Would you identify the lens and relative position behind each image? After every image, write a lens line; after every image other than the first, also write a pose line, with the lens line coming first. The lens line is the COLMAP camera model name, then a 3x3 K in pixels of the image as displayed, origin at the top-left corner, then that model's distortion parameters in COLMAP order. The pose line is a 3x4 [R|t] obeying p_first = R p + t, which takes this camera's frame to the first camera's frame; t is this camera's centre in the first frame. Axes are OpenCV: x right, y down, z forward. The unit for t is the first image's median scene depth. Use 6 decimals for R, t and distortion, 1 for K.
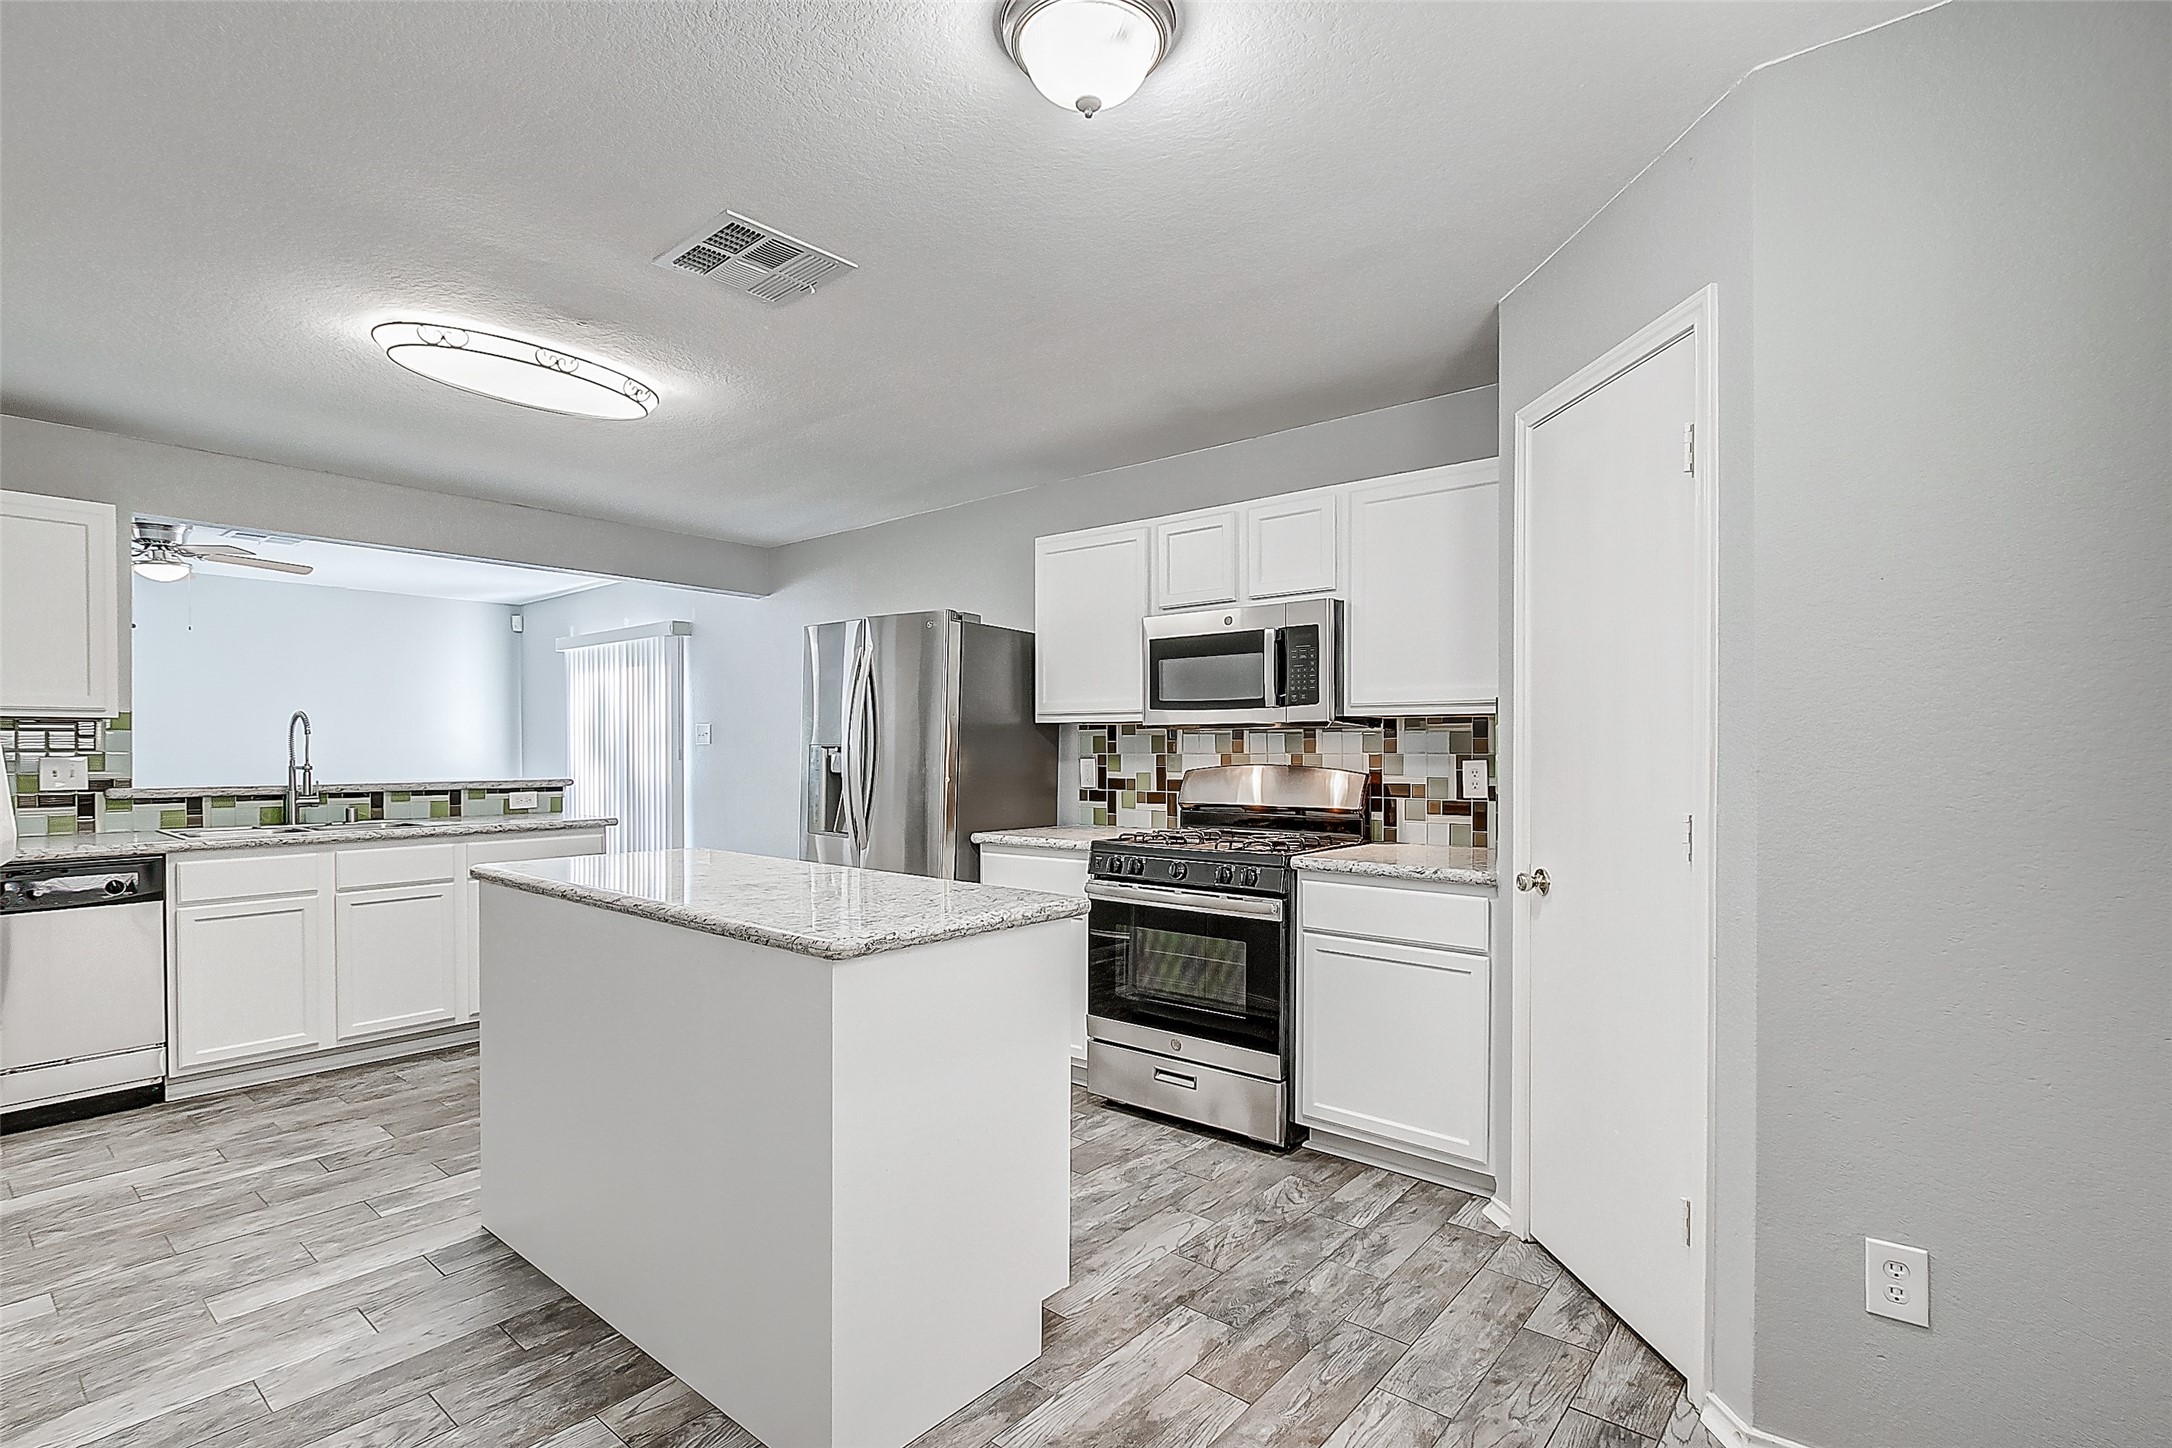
lens RADIAL K [[1026.3, 0, 1089.4], [0, 1026.3, 741.2], [0, 0, 1]] dist [-0.000874, 0.000006]
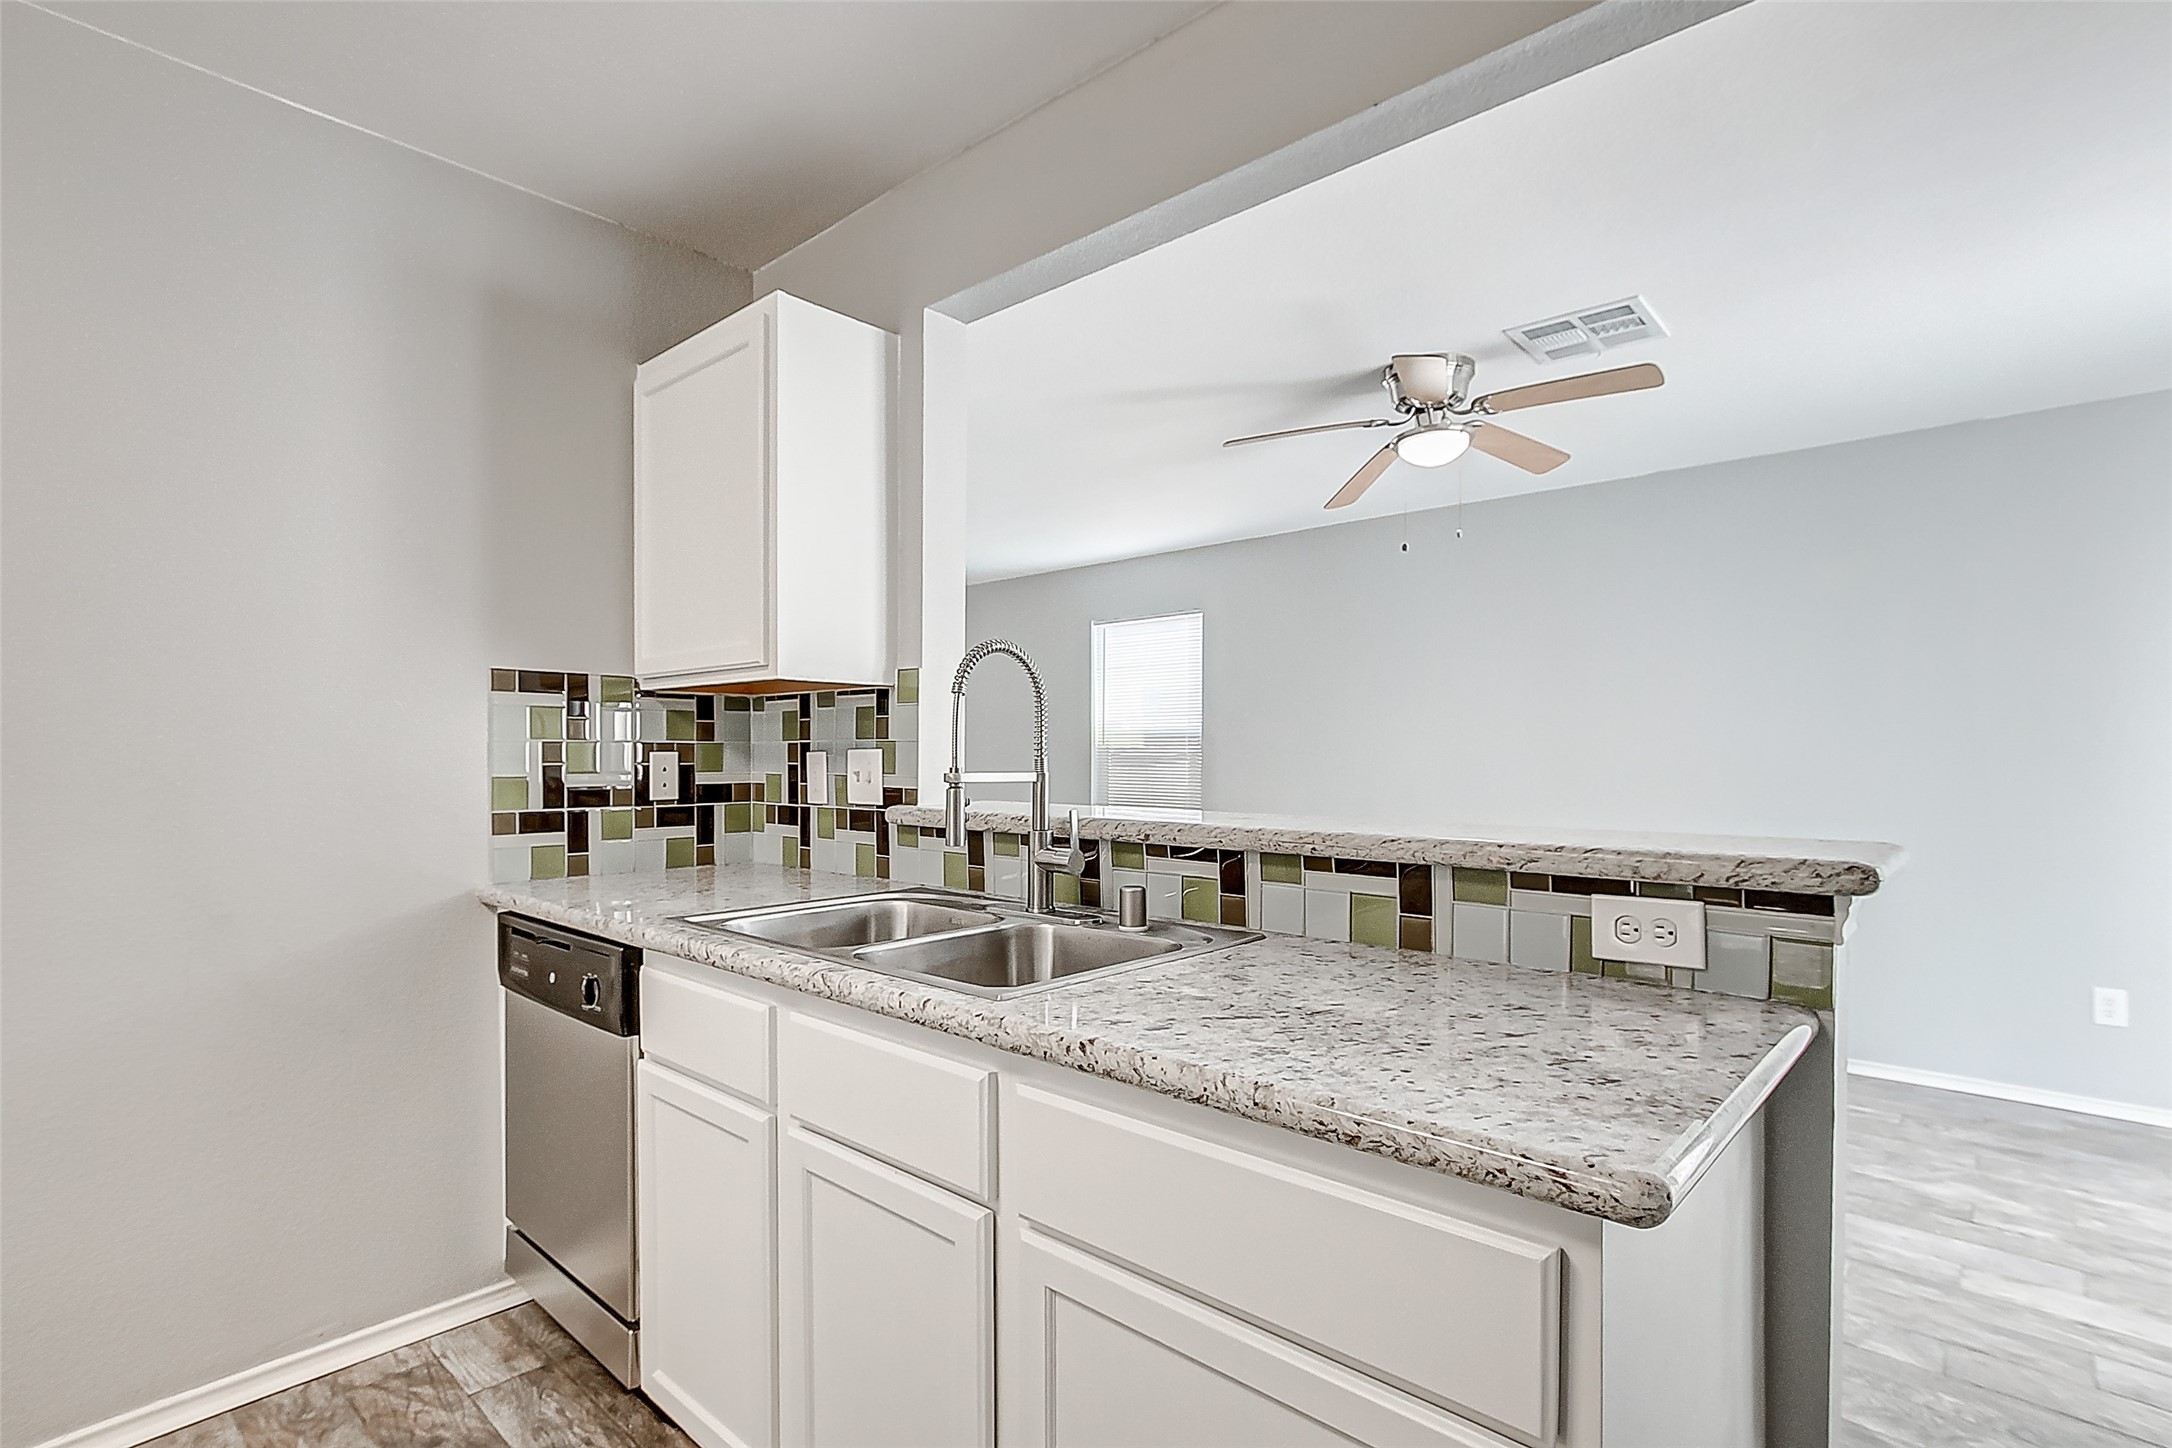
lens RADIAL K [[1026.3, 0, 1094.1], [0, 1026.3, 741.1], [0, 0, 1]] dist [-0.000874, 0.000006]
pose [[-0.034198, -0.015398, -0.999296, -0.320783], [0.002002, 0.999878, -0.015475, 0.016139], [0.999413, -0.002530, -0.034163, 0.934963]]
